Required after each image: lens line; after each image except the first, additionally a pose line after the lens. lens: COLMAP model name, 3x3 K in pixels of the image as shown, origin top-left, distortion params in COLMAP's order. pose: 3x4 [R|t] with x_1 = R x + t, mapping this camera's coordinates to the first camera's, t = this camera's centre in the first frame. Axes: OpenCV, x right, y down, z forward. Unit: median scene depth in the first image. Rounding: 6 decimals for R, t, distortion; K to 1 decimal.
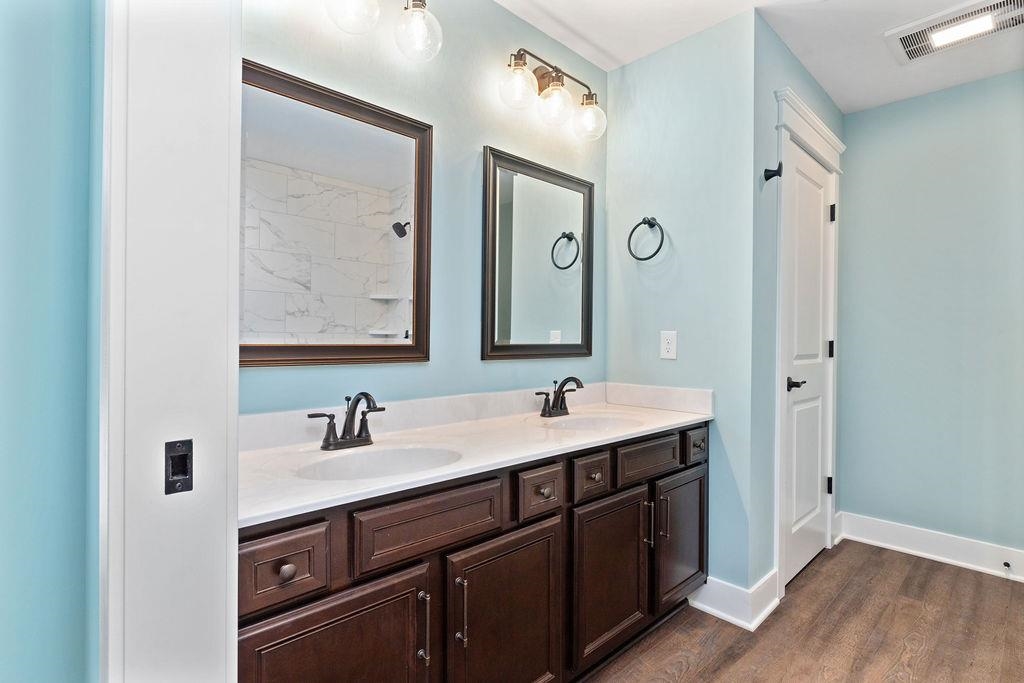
lens RADIAL K [[491.4, 0, 512.0], [0, 491.4, 341.5], [0, 0, 1]] dist [-0.001351, -0.000277]
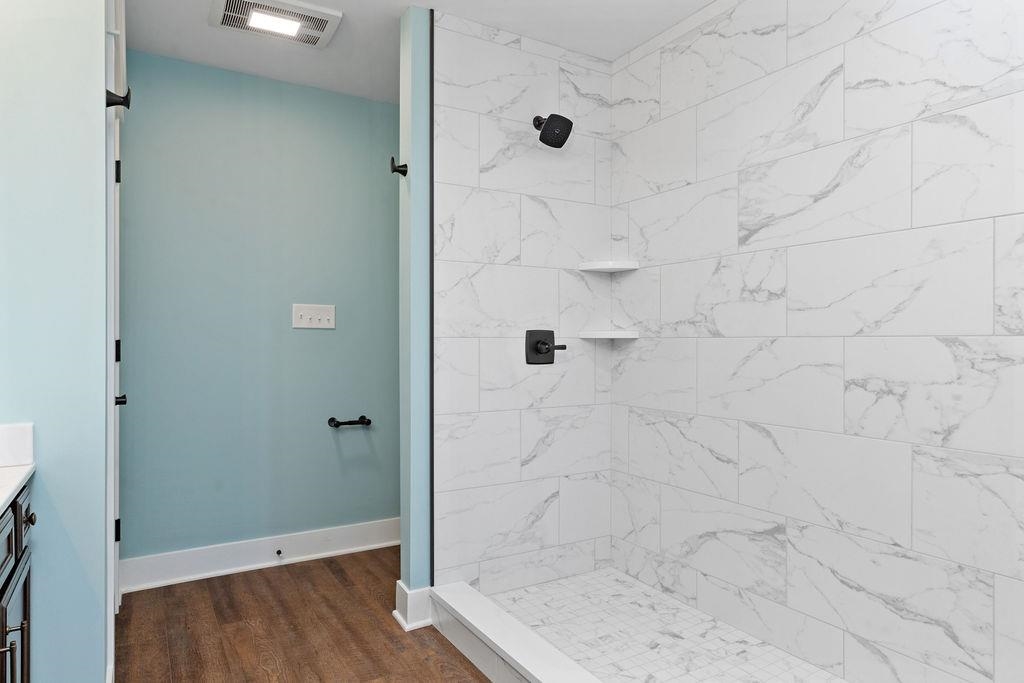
lens RADIAL K [[630.3, 0, 512.0], [0, 630.3, 341.5], [0, 0, 1]] dist [0.006233, 0.001269]
pose [[0.226209, -0.011785, 0.974008, -0.203420], [0.004851, 0.999928, 0.010972, -0.006945], [-0.974067, 0.002243, 0.226250, 0.233826]]
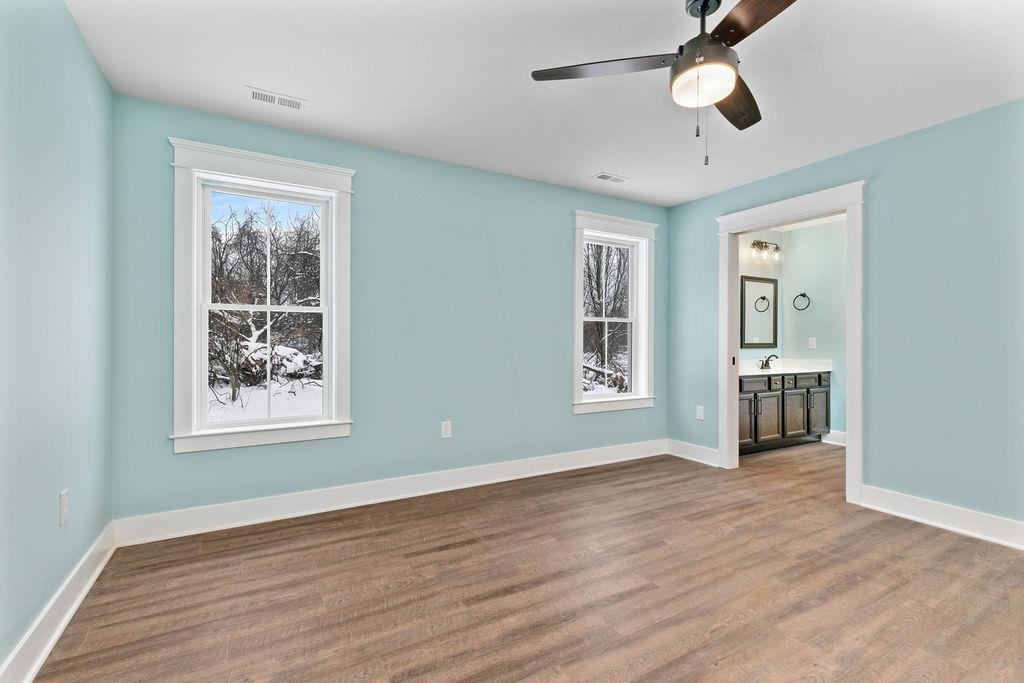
lens RADIAL K [[463.9, 0, 514.0], [0, 463.9, 335.9], [0, 0, 1]] dist [0.011194, 0.000069]
pose [[0.972103, -0.008880, -0.234385, -0.640264], [0.006183, 0.999906, -0.012239, -0.010527], [0.234472, 0.010449, 0.972067, -1.775918]]
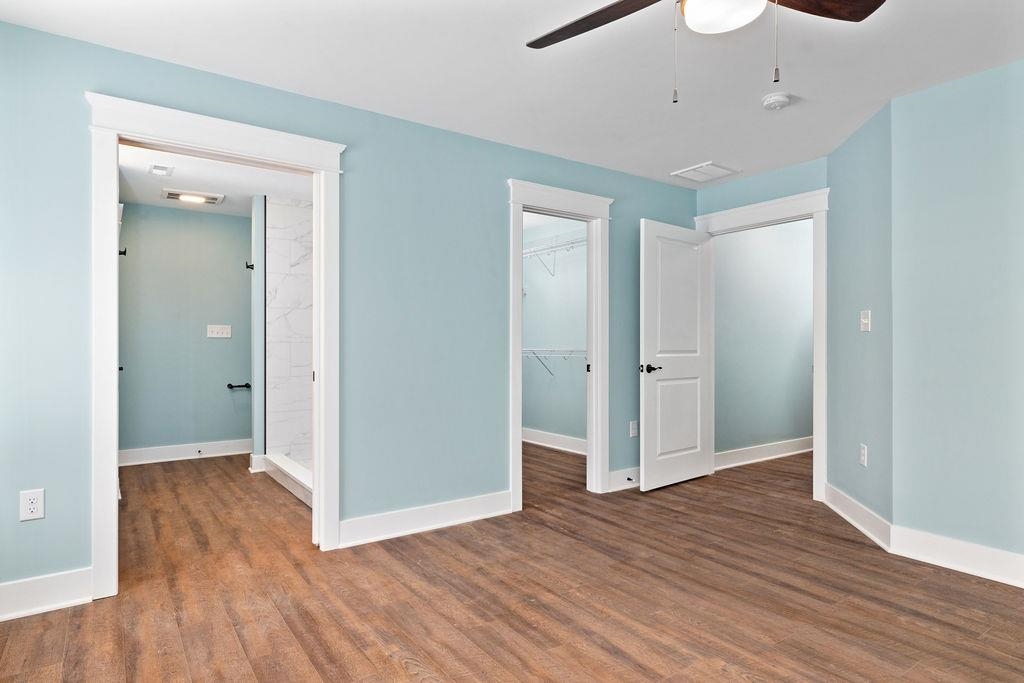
lens RADIAL K [[576.0, 0, 512.0], [0, 576.0, 341.5], [0, 0, 1]] dist [0.000578, -0.000707]
pose [[0.151513, -0.008716, 0.988417, -1.300943], [0.006277, 0.999949, 0.007855, -0.019055], [-0.988435, 0.005014, 0.151560, -0.731633]]
